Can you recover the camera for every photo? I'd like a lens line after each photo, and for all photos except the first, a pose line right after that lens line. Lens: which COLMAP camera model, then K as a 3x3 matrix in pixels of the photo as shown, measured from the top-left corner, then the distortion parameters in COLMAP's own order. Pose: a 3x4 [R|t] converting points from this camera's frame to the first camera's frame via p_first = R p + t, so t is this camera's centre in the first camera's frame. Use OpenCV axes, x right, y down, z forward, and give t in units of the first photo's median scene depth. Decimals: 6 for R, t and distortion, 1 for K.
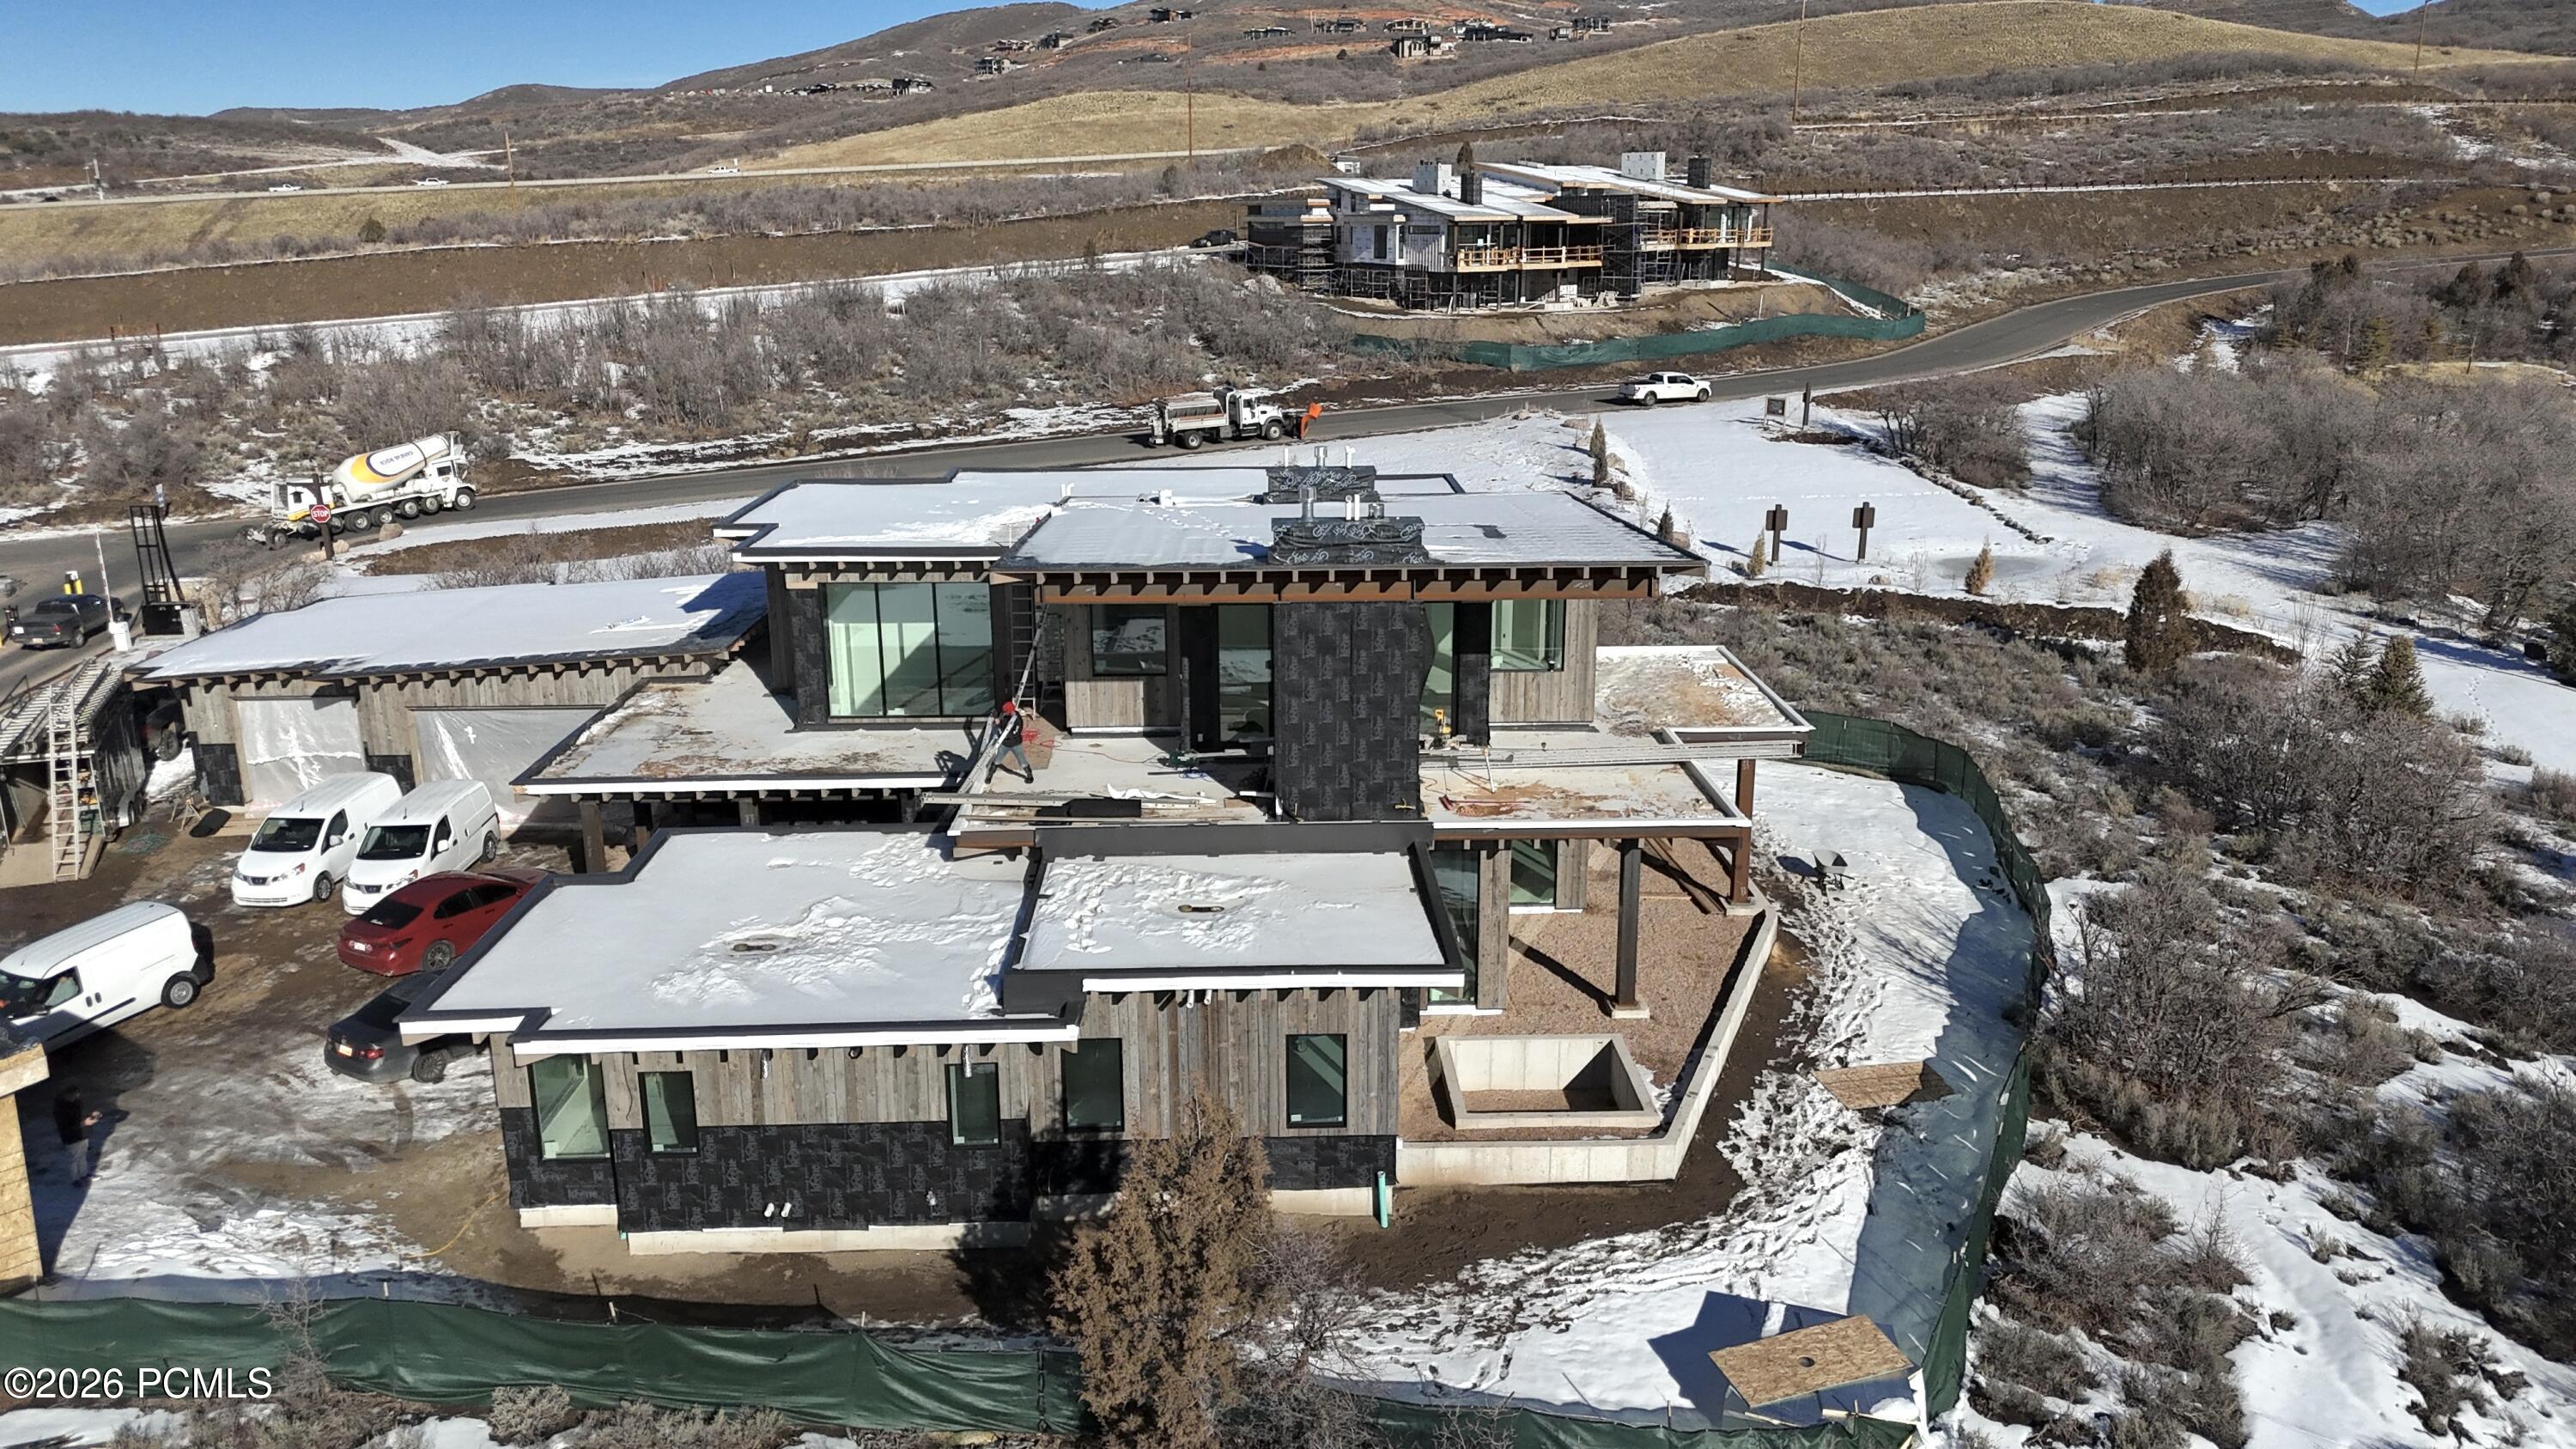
lens RADIAL K [[1899.2, 0, 1273.8], [0, 1899.2, 731.8], [0, 0, 1]] dist [0.069632, -0.047865]
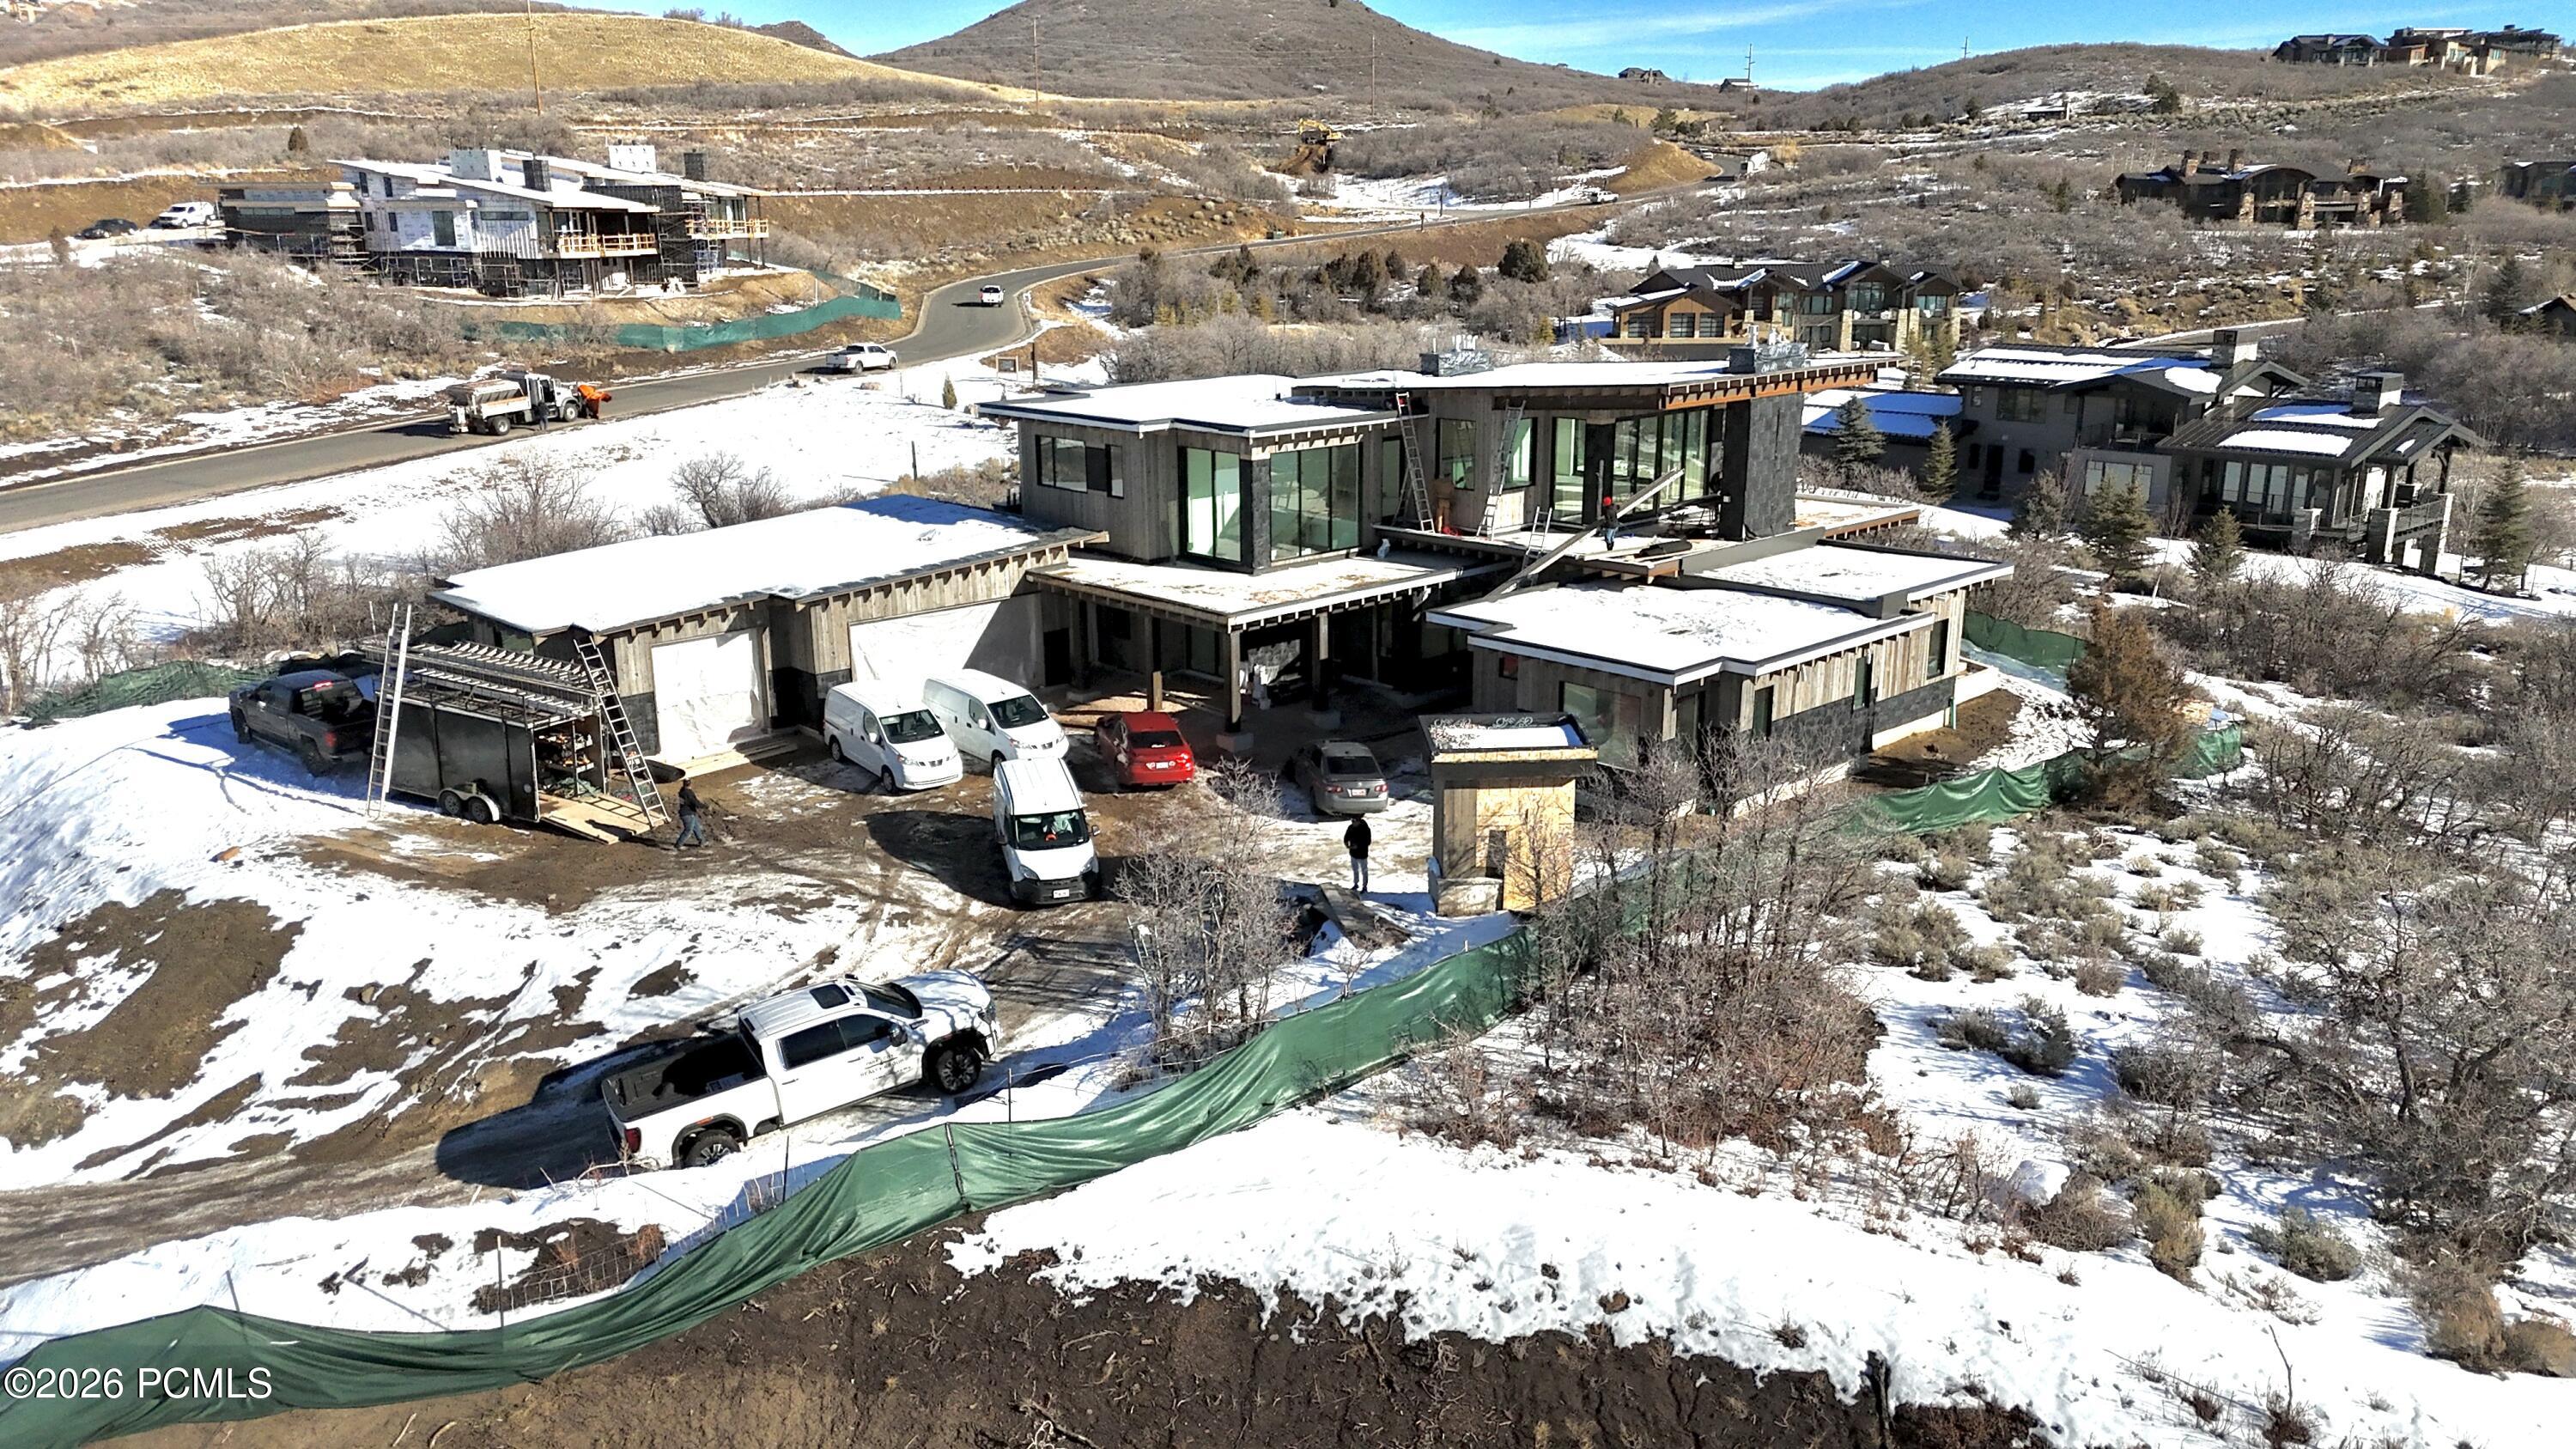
lens RADIAL K [[1899.2, 0, 1296.0], [0, 1899.2, 722.5], [0, 0, 1]] dist [0.069632, -0.047865]
pose [[0.740902, -0.173944, 0.648696, -0.885862], [0.180406, 0.981925, 0.057249, 0.023977], [-0.646929, 0.074613, 0.758891, 0.029455]]
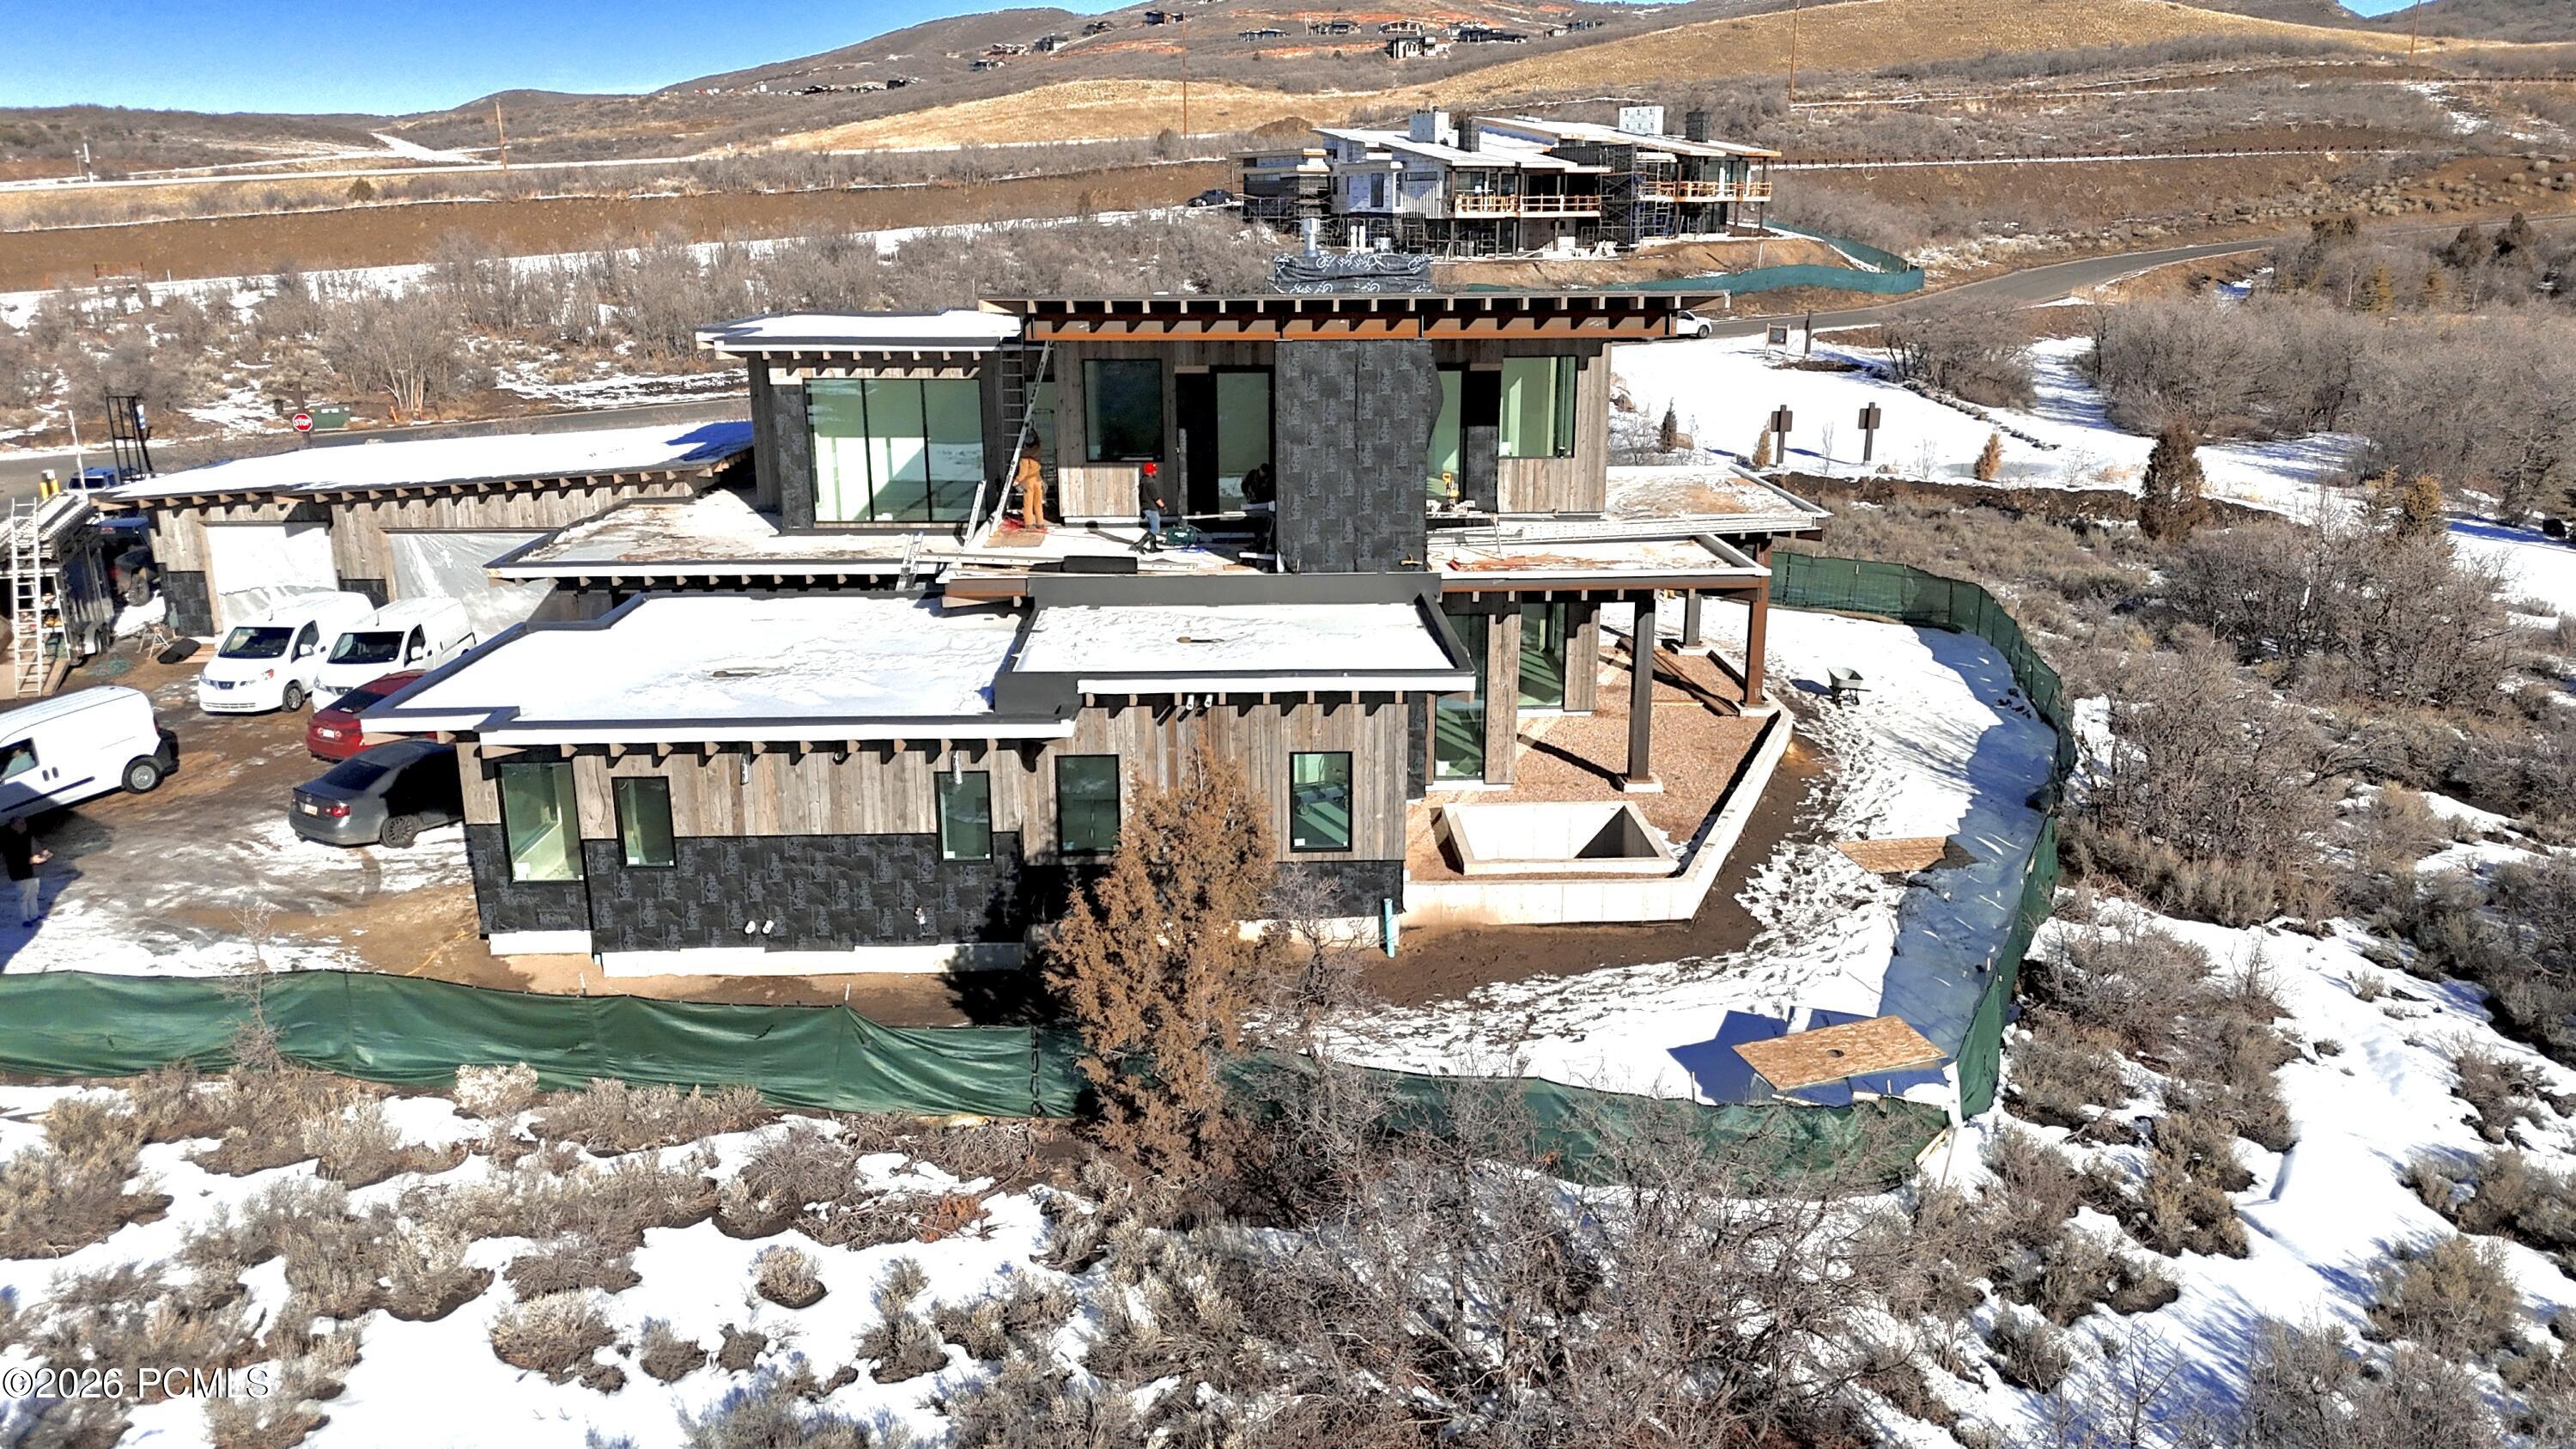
lens RADIAL K [[1899.2, 0, 1274.0], [0, 1899.2, 731.4], [0, 0, 1]] dist [0.069632, -0.047865]
pose [[0.999995, 0.000621, 0.003200, -0.002498], [-0.000608, 0.999992, -0.004000, 0.085680], [-0.003202, 0.003998, 0.999987, 0.023851]]
